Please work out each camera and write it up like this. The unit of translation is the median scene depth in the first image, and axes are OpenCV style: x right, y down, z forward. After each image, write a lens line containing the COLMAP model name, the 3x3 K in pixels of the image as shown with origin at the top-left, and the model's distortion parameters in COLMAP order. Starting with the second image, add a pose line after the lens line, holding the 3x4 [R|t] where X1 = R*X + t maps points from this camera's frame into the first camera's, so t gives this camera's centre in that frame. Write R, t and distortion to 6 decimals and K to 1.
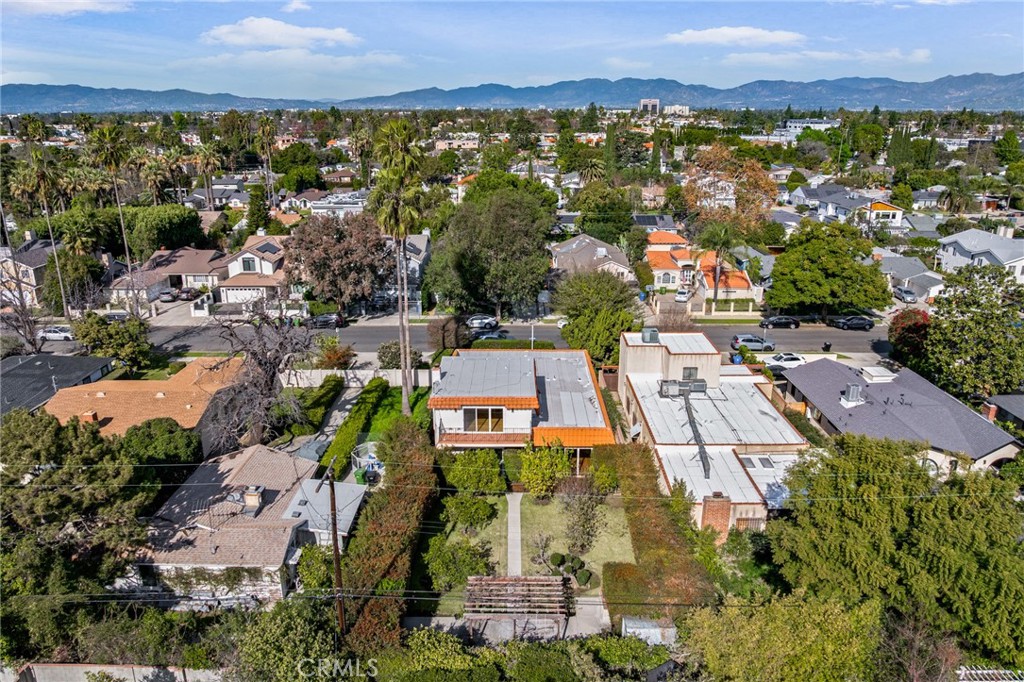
lens RADIAL K [[709.4, 0, 513.4], [0, 709.4, 341.6], [0, 0, 1]] dist [-0.026261, -0.004242]
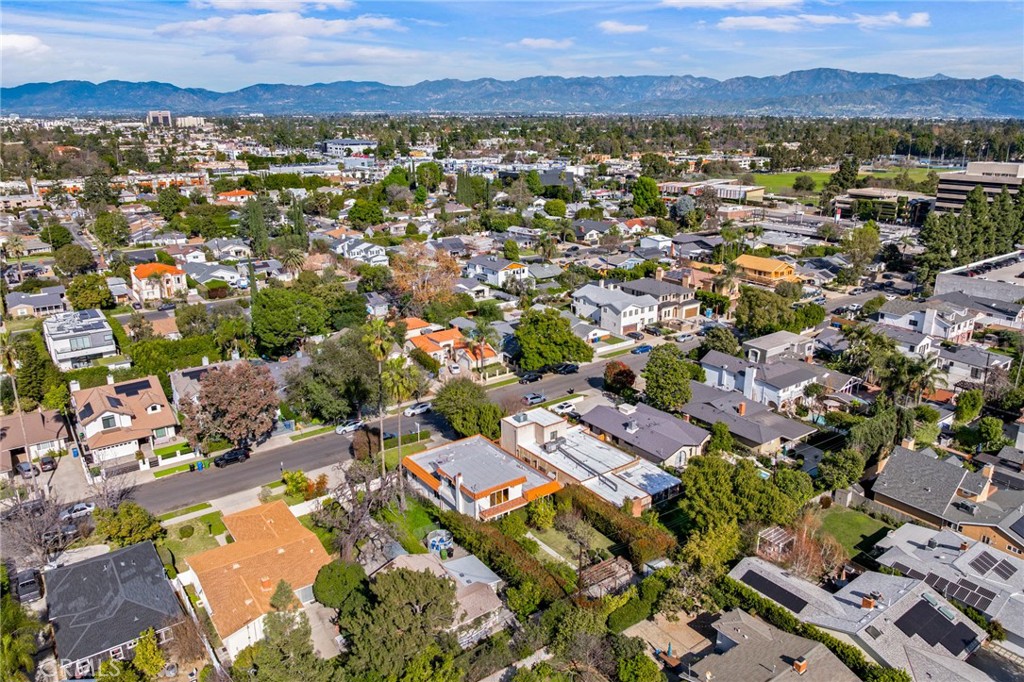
lens RADIAL K [[709.4, 0, 512.2], [0, 709.4, 341.1], [0, 0, 1]] dist [-0.026261, -0.004242]
pose [[0.804681, -0.175351, 0.567222, -0.523679], [0.181063, 0.982356, 0.046822, -0.189577], [-0.565424, 0.065026, 0.822233, -0.251132]]
